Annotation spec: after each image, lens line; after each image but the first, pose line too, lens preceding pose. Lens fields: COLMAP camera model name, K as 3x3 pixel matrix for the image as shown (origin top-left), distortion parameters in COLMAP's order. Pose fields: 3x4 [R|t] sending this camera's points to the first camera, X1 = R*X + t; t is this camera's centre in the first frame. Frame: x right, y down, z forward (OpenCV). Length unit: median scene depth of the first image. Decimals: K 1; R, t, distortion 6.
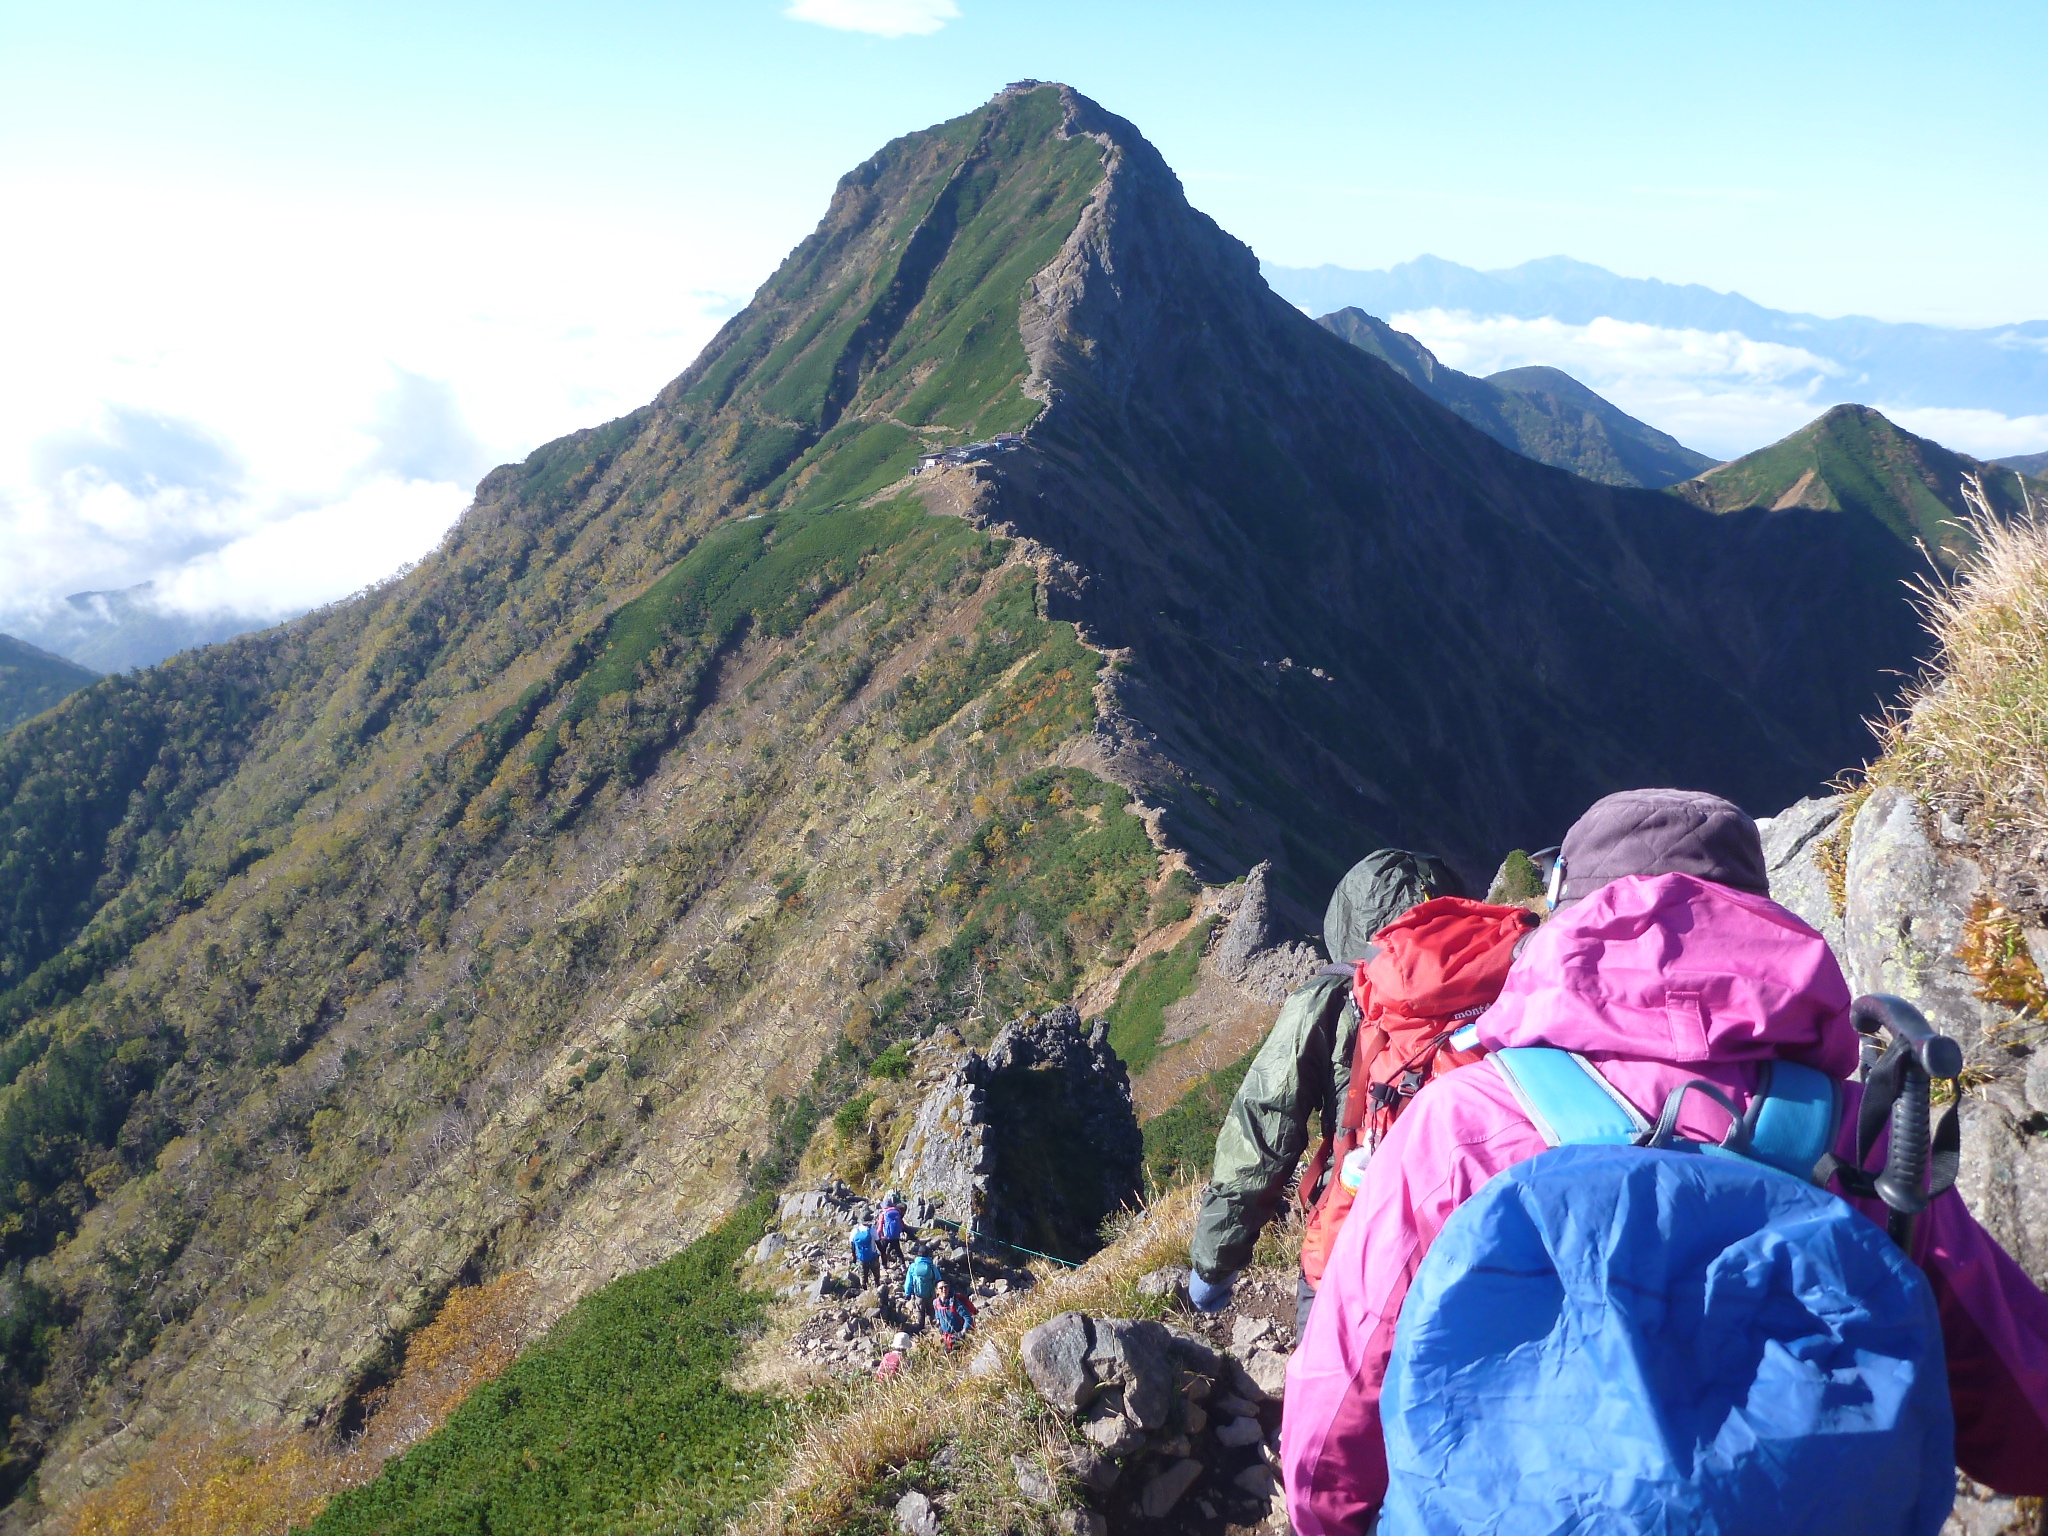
lens RADIAL K [[1668.1, 0, 1024.0], [0, 1668.1, 768.0], [0, 0, 1]] dist [-0.064905, 0.003165]
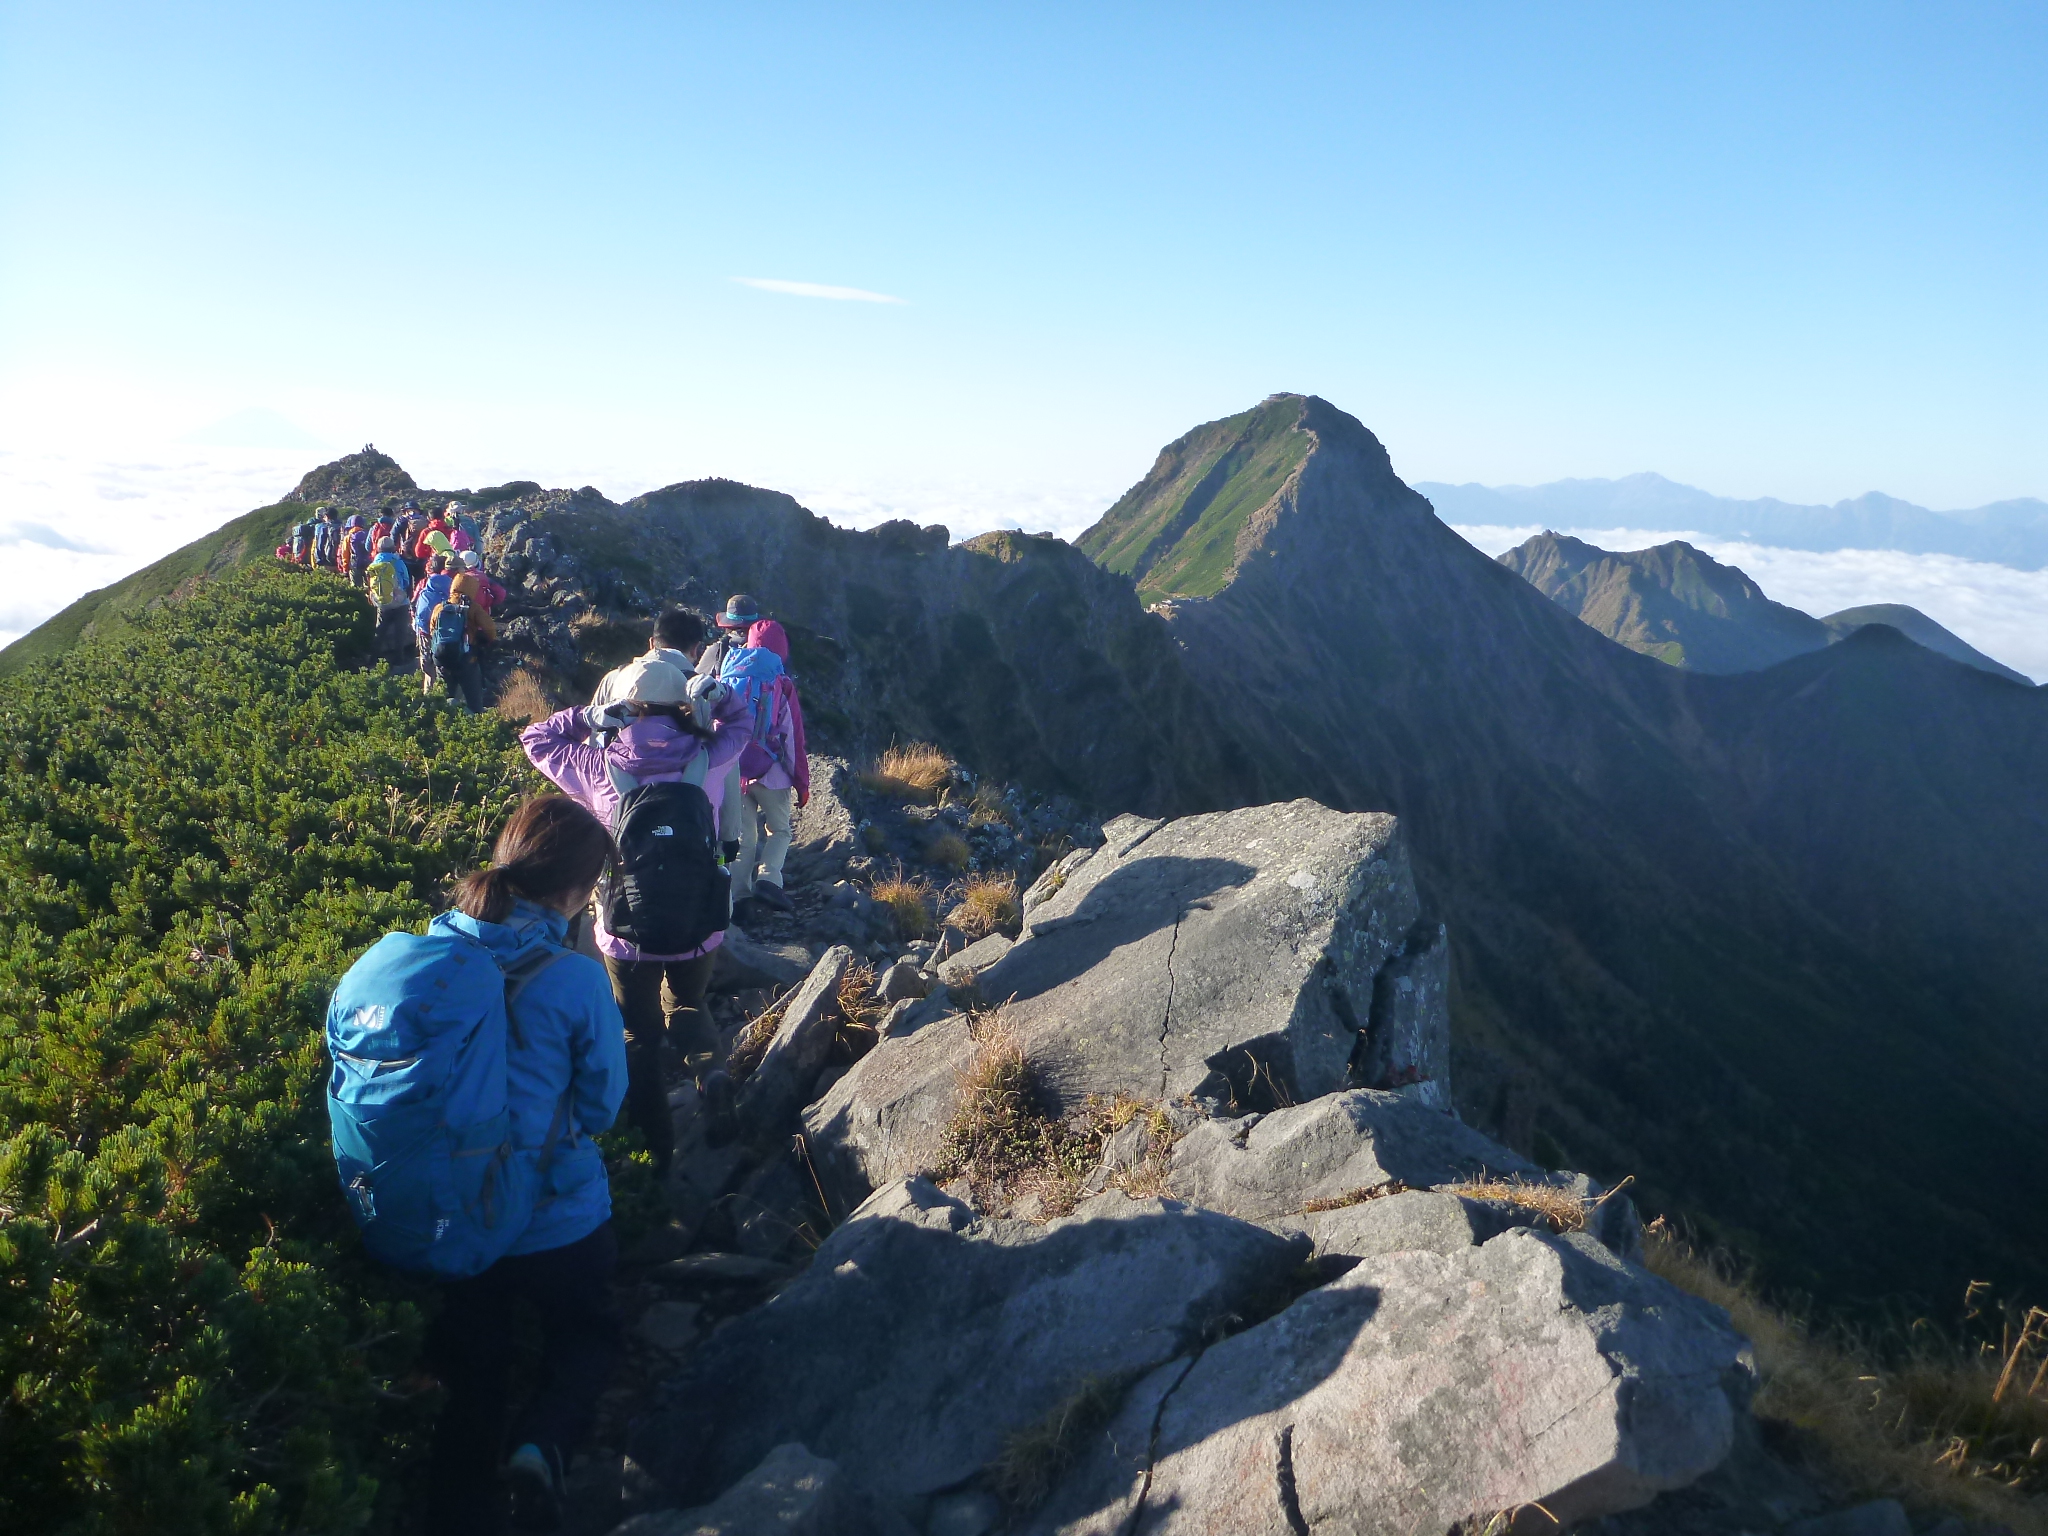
lens RADIAL K [[1668.1, 0, 1024.0], [0, 1668.1, 768.0], [0, 0, 1]] dist [-0.064905, 0.003165]
pose [[0.967407, 0.078039, -0.240900, 0.187142], [-0.106408, 0.988540, -0.107079, 0.155381], [0.229783, 0.129223, 0.964625, -0.610292]]
